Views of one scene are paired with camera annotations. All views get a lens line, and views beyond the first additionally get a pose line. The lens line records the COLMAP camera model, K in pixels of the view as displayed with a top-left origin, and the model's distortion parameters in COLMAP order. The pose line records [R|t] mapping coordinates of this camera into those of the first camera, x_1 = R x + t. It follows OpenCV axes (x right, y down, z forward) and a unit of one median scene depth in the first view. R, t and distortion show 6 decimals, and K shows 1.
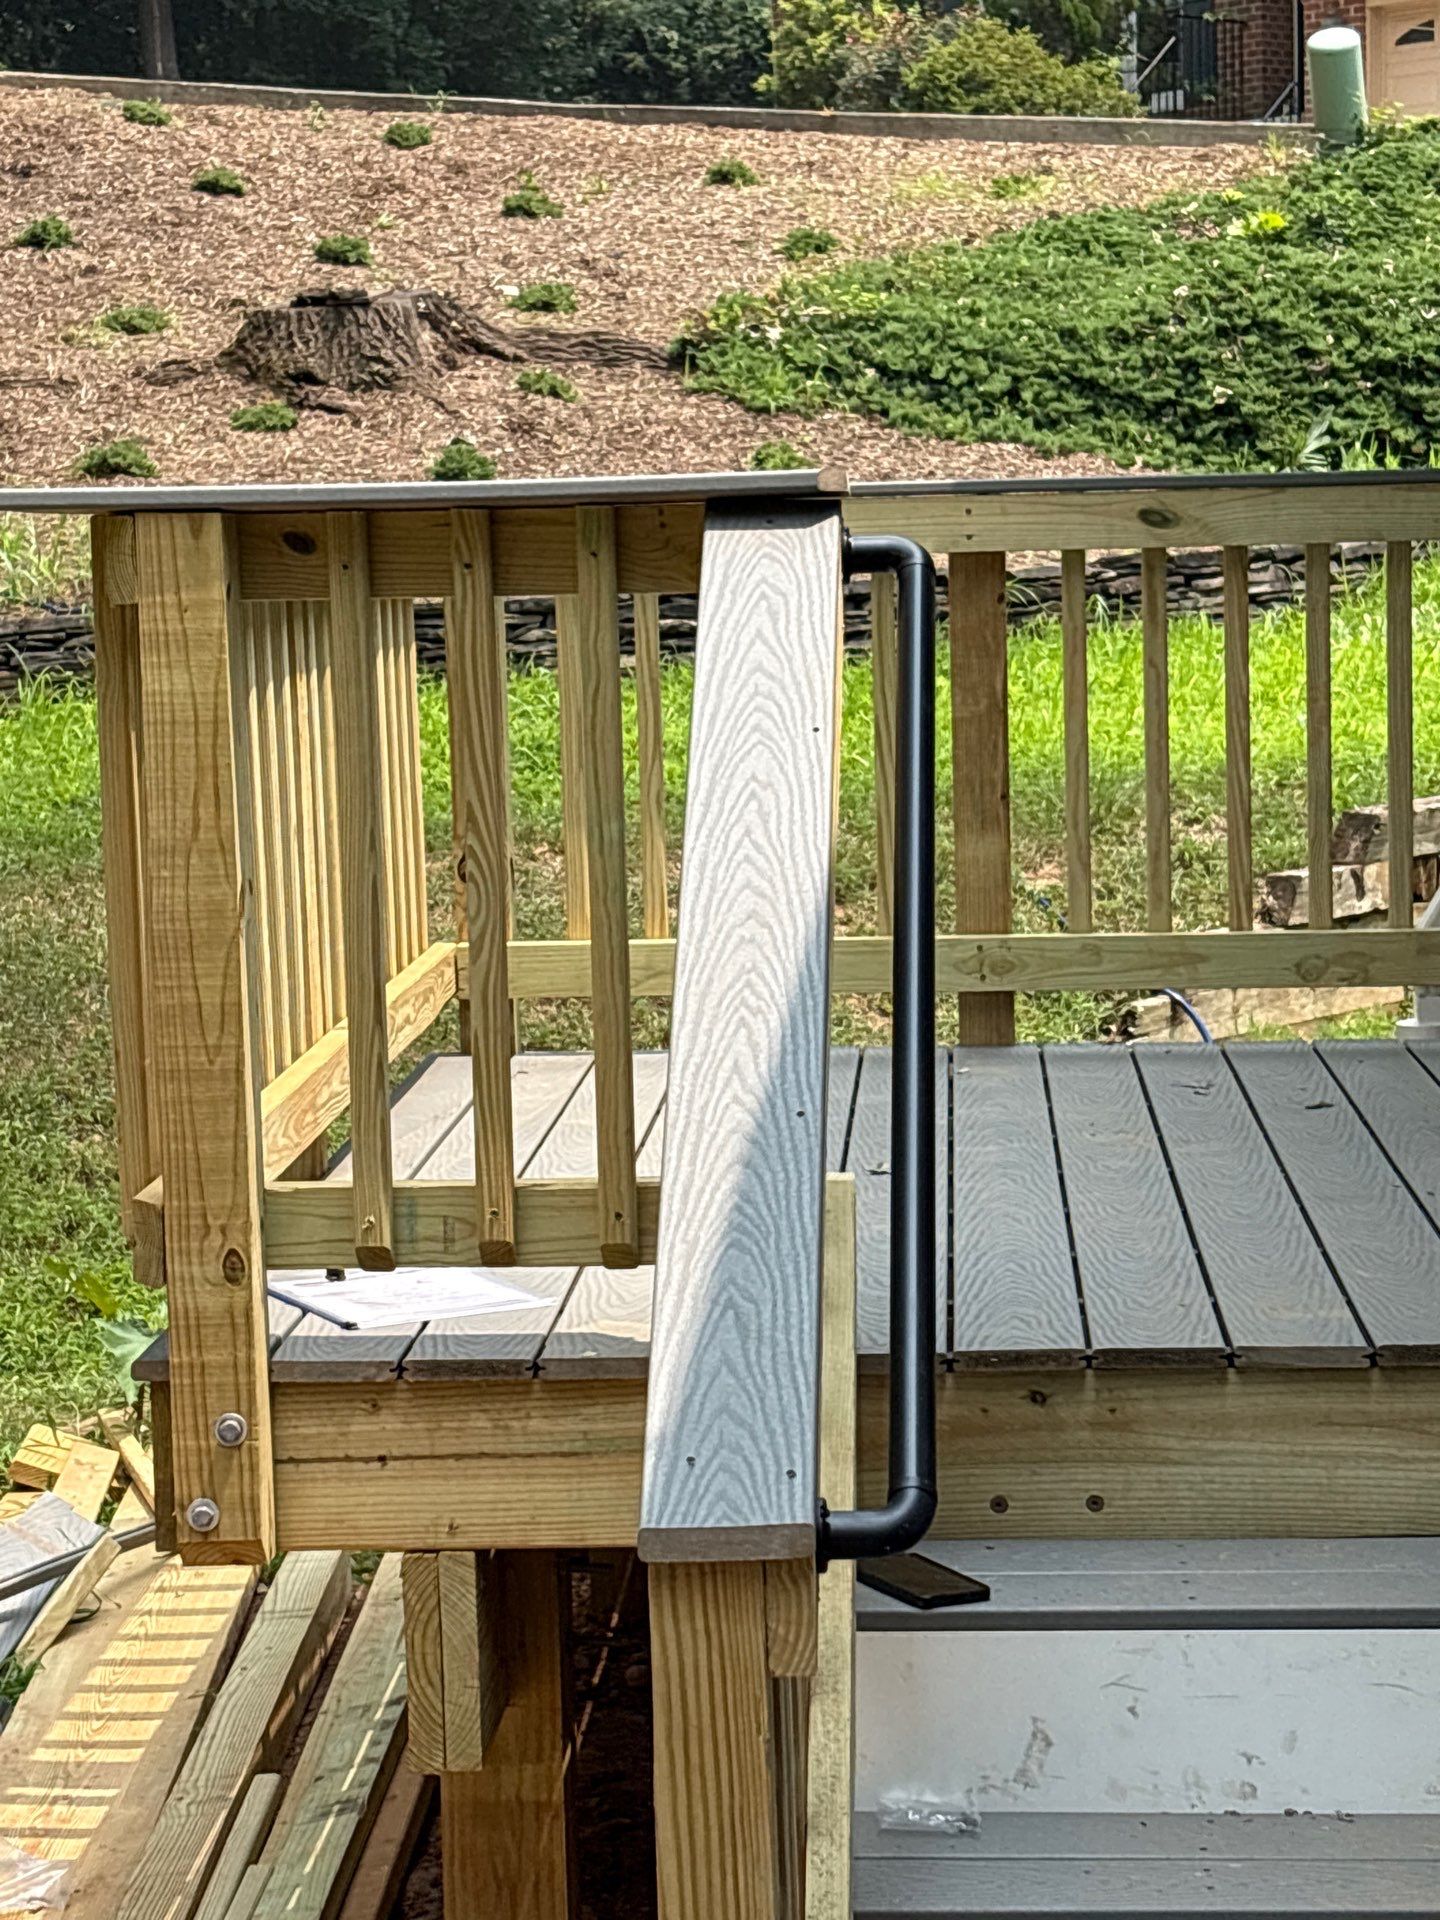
lens RADIAL K [[4140.5, 0, 720.0], [0, 4140.5, 960.0], [0, 0, 1]] dist [0.246740, -0.203515]
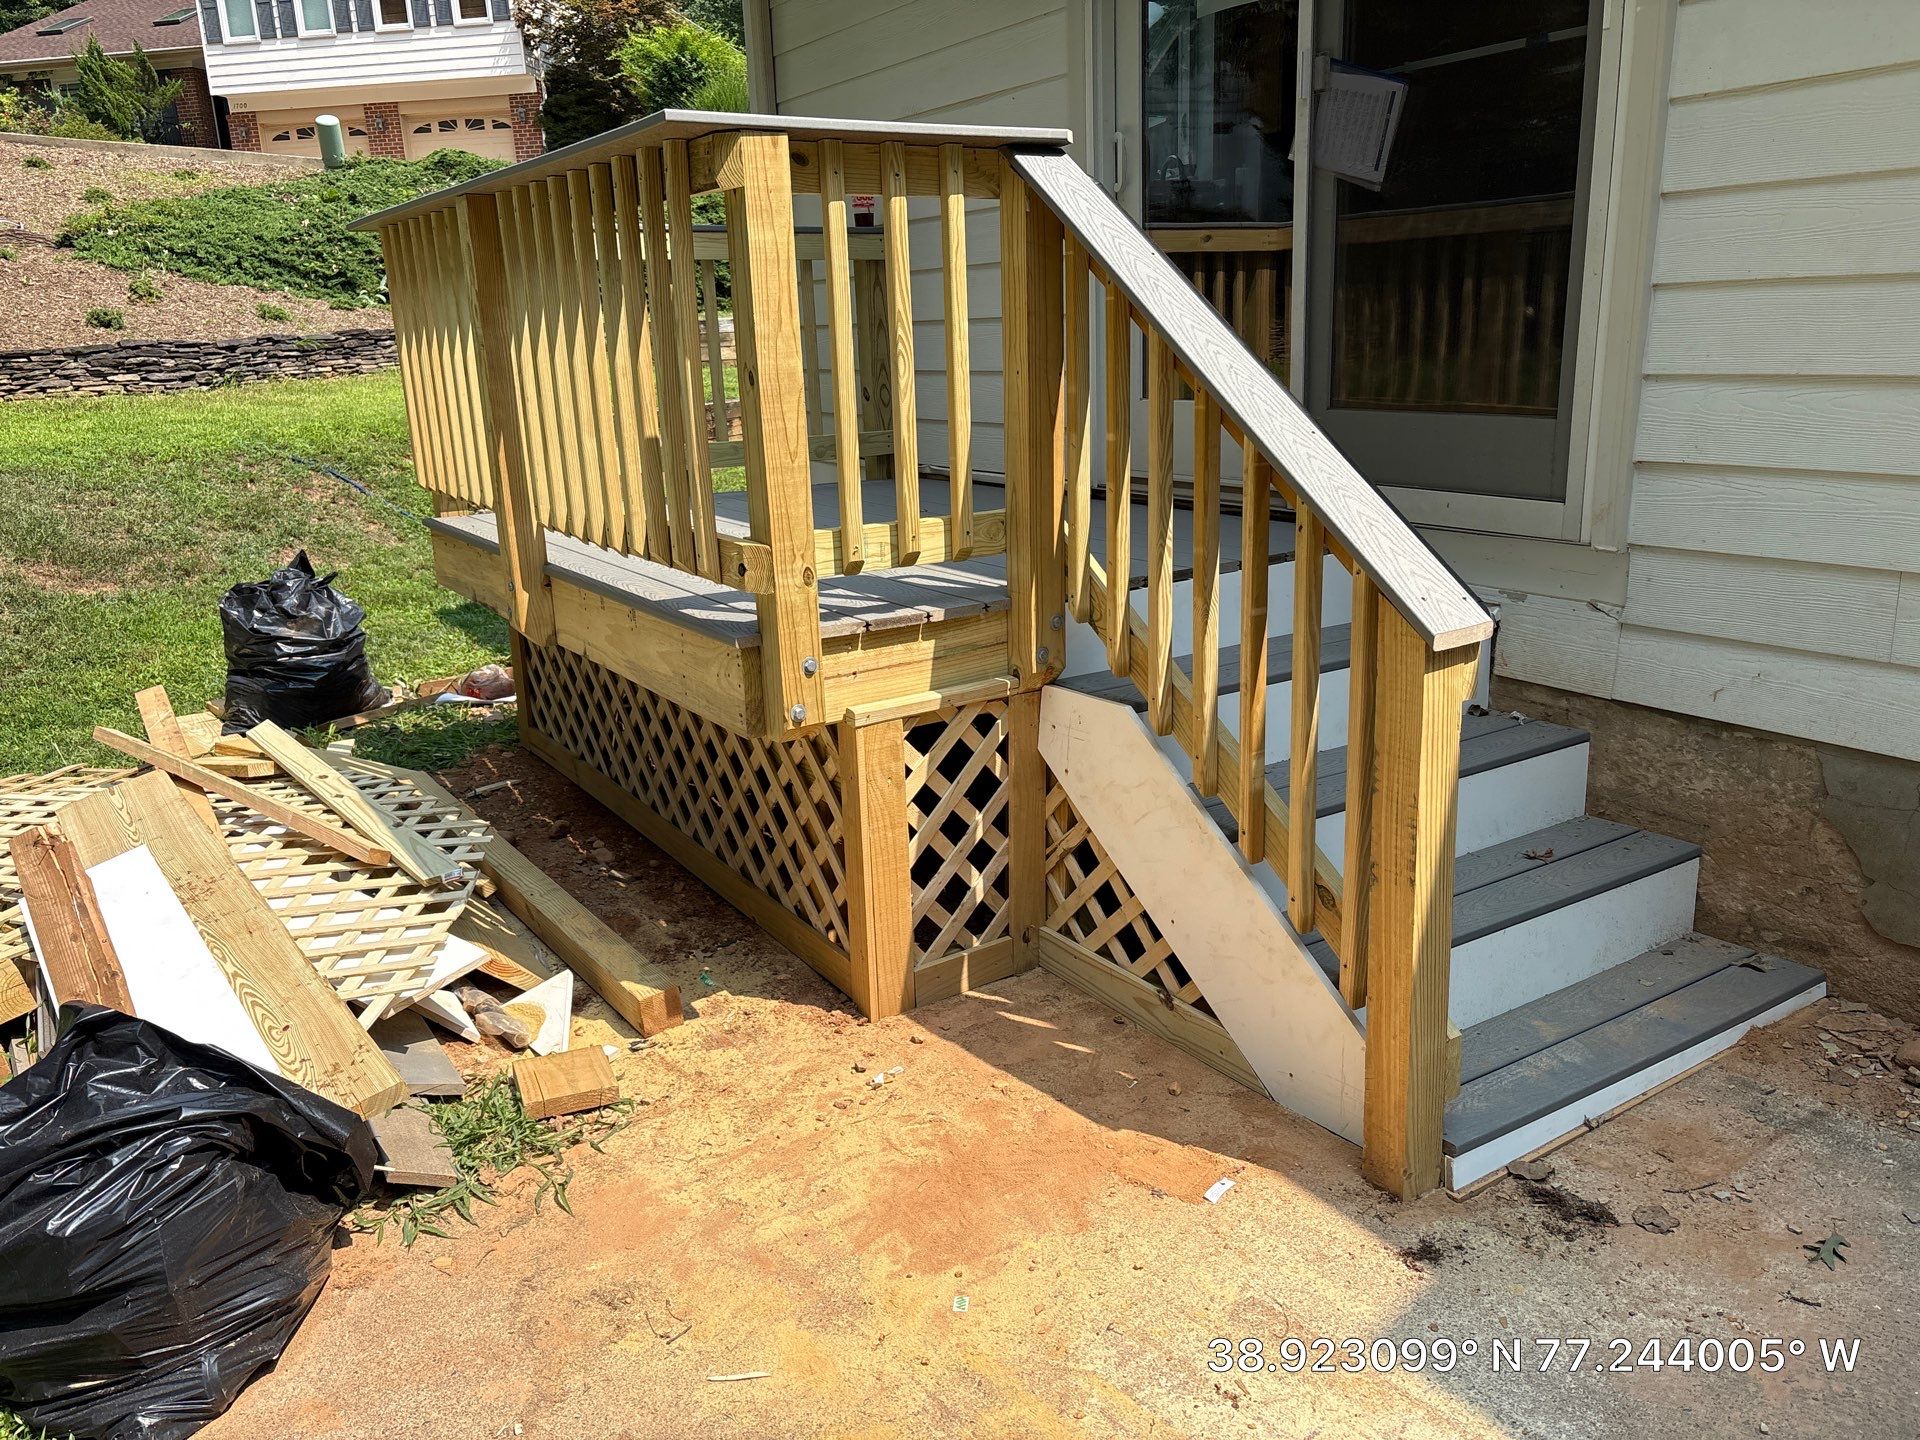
lens RADIAL K [[1470.9, 0, 960.0], [0, 1470.9, 720.0], [0, 0, 1]] dist [0.024227, -0.015141]
pose [[0.810911, -0.151225, 0.565291, -0.103810], [0.073652, 0.984724, 0.157777, 0.009349], [-0.580516, -0.086309, 0.809662, 0.103743]]
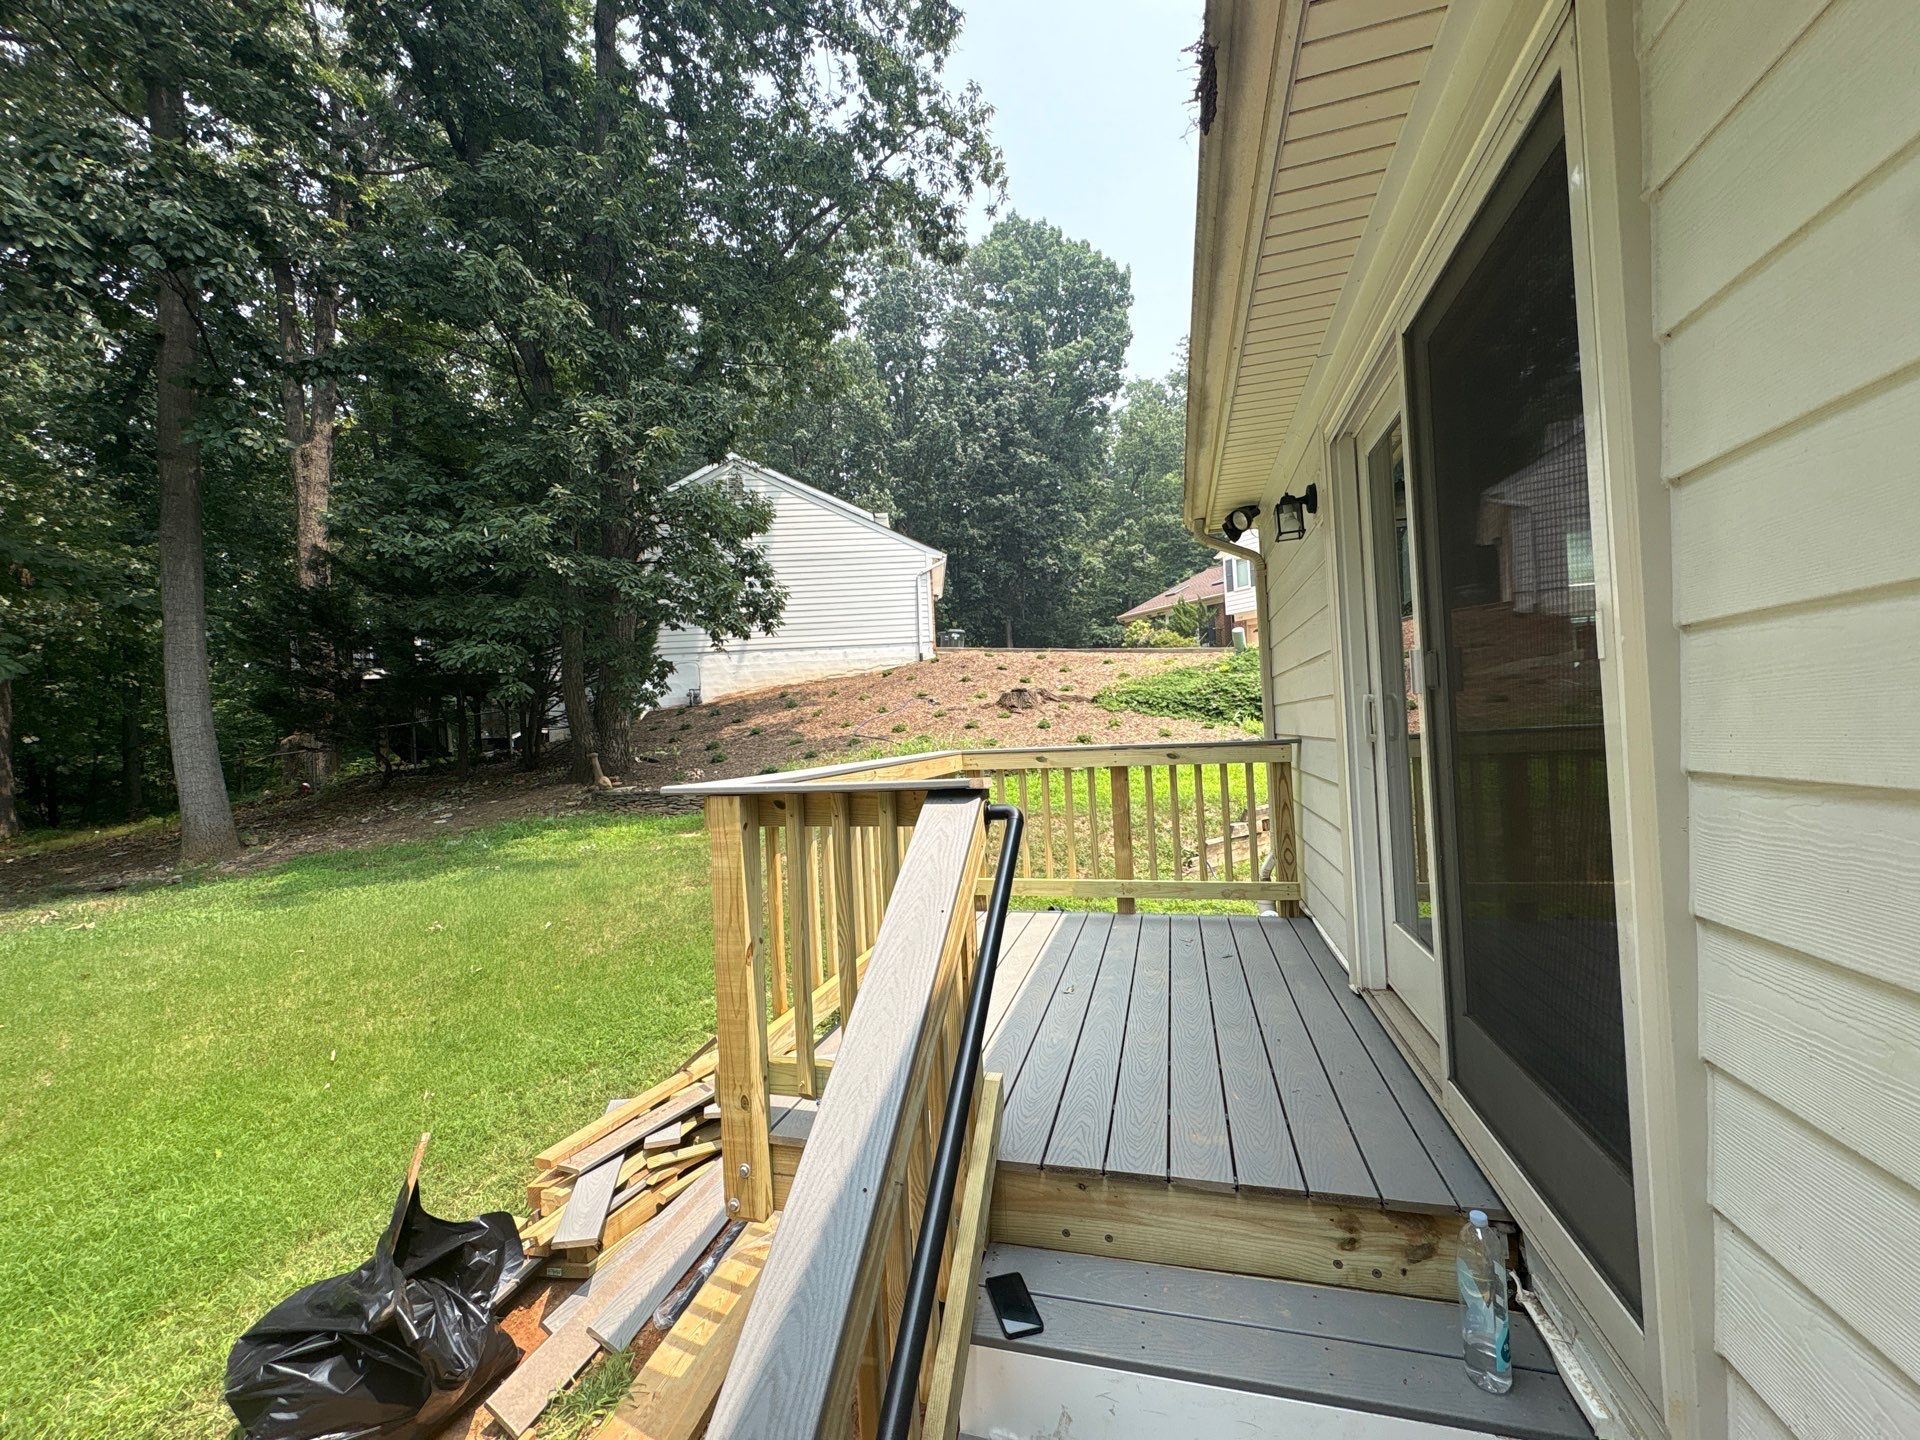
lens RADIAL K [[766.8, 0, 960.0], [0, 766.8, 720.0], [0, 0, 1]] dist [0.000998, -0.000146]
pose [[0.977288, -0.018642, -0.211094, 0.025223], [-0.005636, 0.993484, -0.113828, -0.023591], [0.211840, 0.112433, 0.970815, 0.134647]]
